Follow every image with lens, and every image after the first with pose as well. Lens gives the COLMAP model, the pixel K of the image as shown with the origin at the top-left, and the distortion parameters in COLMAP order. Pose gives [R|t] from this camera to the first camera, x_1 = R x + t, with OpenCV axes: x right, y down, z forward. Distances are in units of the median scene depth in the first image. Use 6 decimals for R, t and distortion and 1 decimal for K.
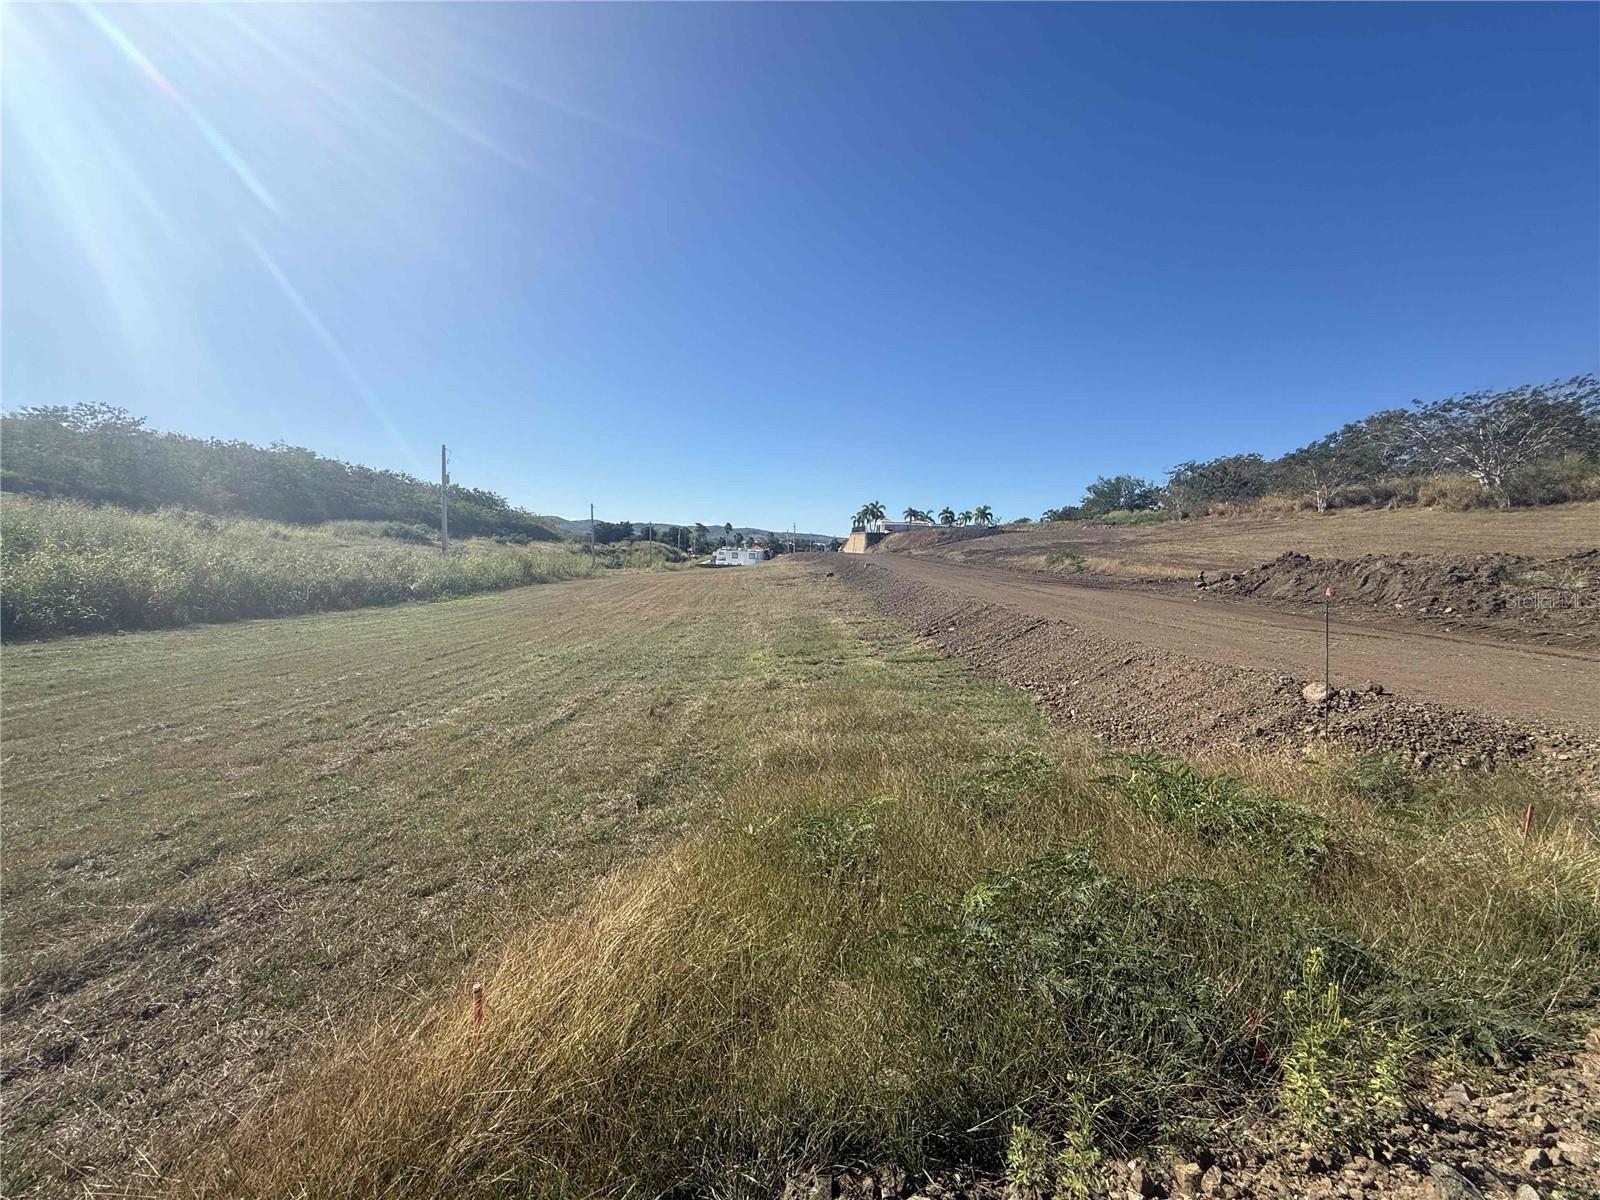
lens RADIAL K [[640.0, 0, 795.7], [0, 640.0, 600.0], [0, 0, 1]] dist [-0.001084, 0.000924]
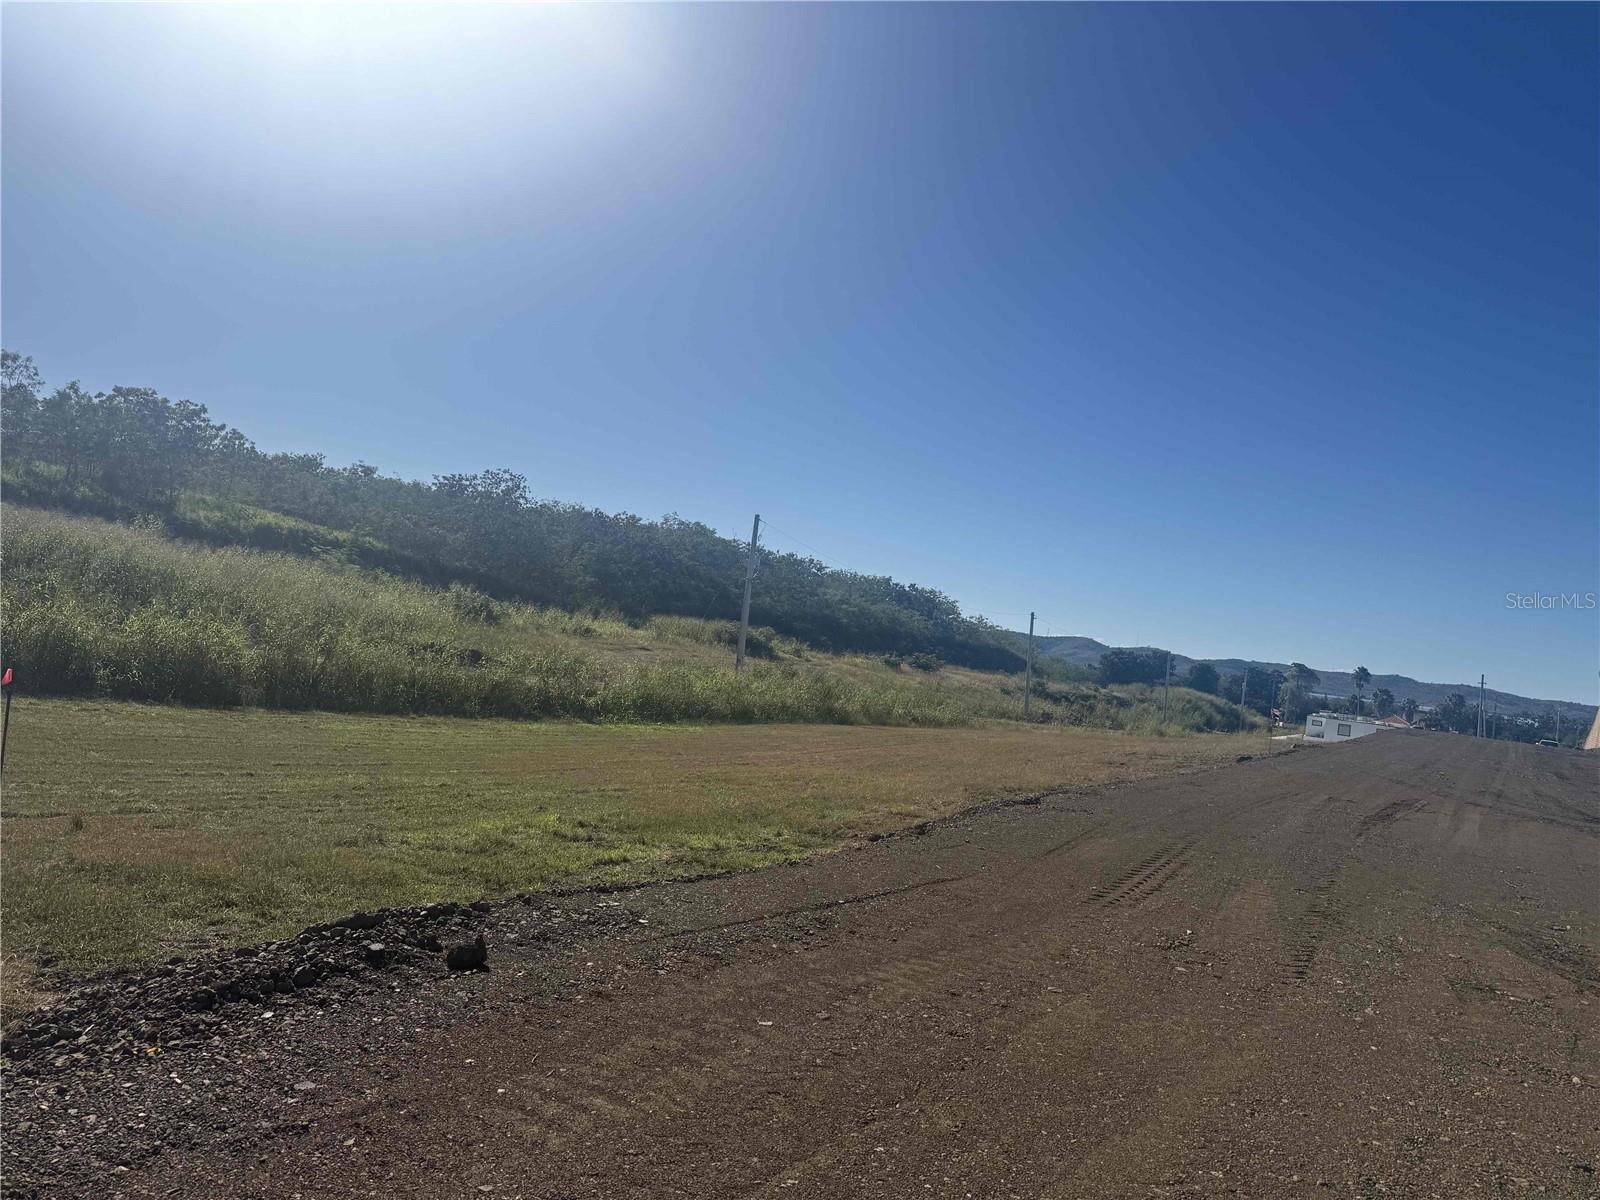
lens RADIAL K [[1116.6, 0, 798.7], [0, 1116.6, 607.1], [0, 0, 1]] dist [0.093115, -0.120335]
pose [[0.817763, 0.043948, -0.573875, 0.299417], [-0.135265, 0.983829, -0.117408, -0.007449], [0.559435, 0.173637, 0.810483, 0.077553]]
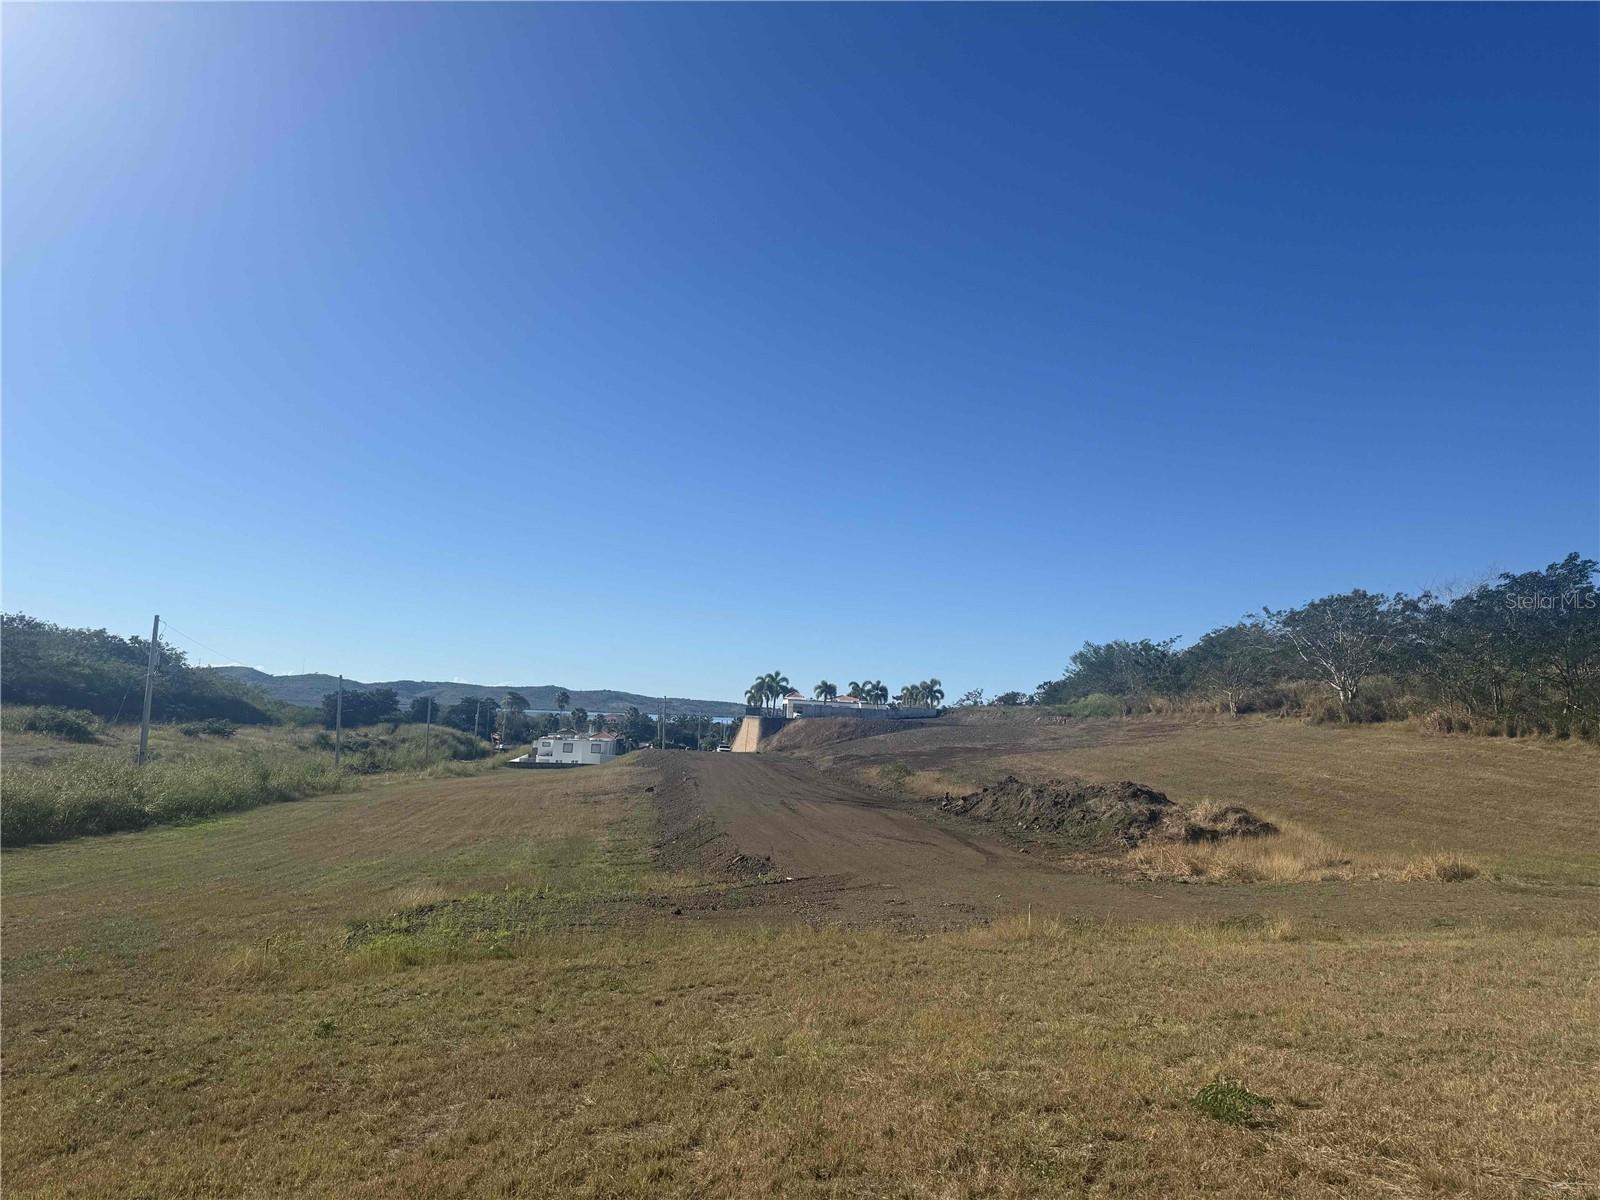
lens RADIAL K [[1116.6, 0, 806.8], [0, 1116.6, 585.1], [0, 0, 1]] dist [0.093115, -0.120335]
pose [[0.994809, 0.017799, 0.100194, 0.120894], [0.003078, 0.978872, -0.204450, -0.000150], [-0.101716, 0.203697, 0.973736, -0.608672]]
